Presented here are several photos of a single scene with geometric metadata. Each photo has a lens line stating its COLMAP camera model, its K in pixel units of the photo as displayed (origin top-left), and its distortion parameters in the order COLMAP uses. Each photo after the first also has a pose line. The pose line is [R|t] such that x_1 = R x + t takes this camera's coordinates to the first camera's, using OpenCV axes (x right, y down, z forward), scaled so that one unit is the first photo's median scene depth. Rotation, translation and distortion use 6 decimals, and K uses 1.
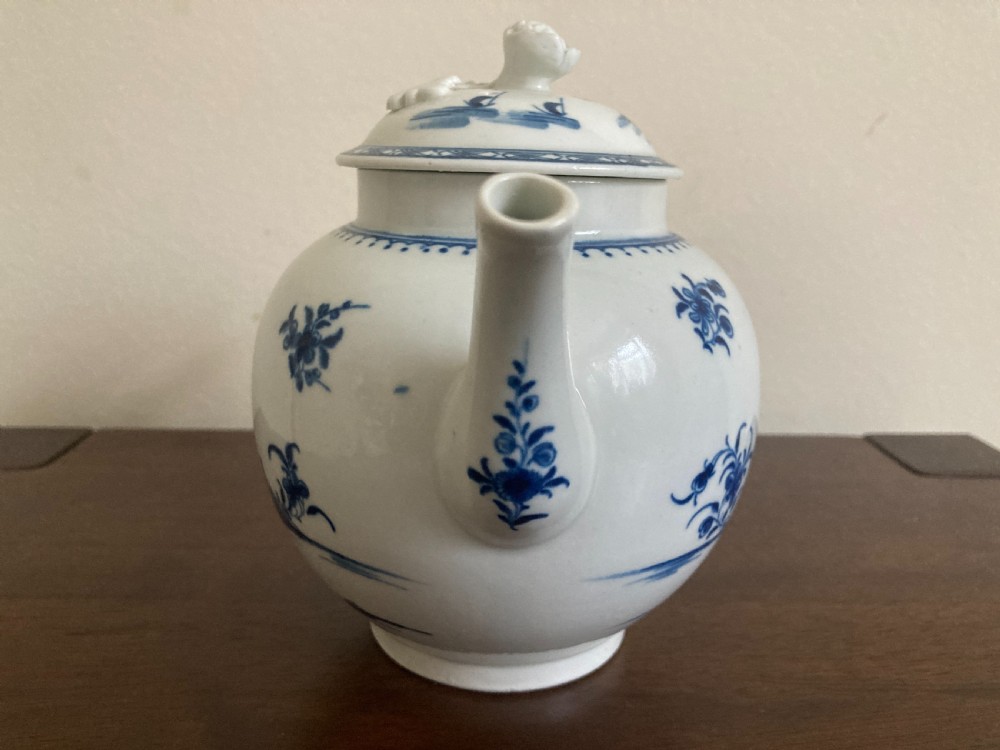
lens RADIAL K [[816.8, 0, 493.6], [0, 816.8, 374.7], [0, 0, 1]] dist [0.088142, -0.002585]
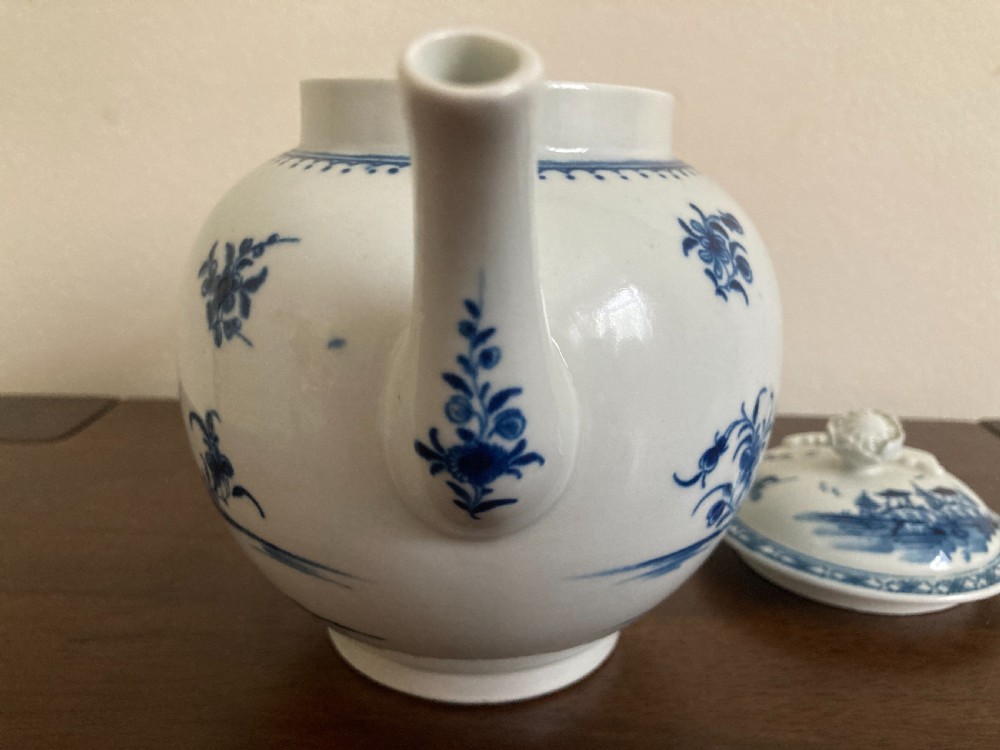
lens RADIAL K [[825.8, 0, 496.5], [0, 825.8, 375.5], [0, 0, 1]] dist [0.019273, -0.003680]
pose [[0.999919, 0.002515, -0.012465, 0.049702], [-0.002119, 0.999497, 0.031635, 0.022136], [0.012539, -0.031606, 0.999422, 0.180476]]
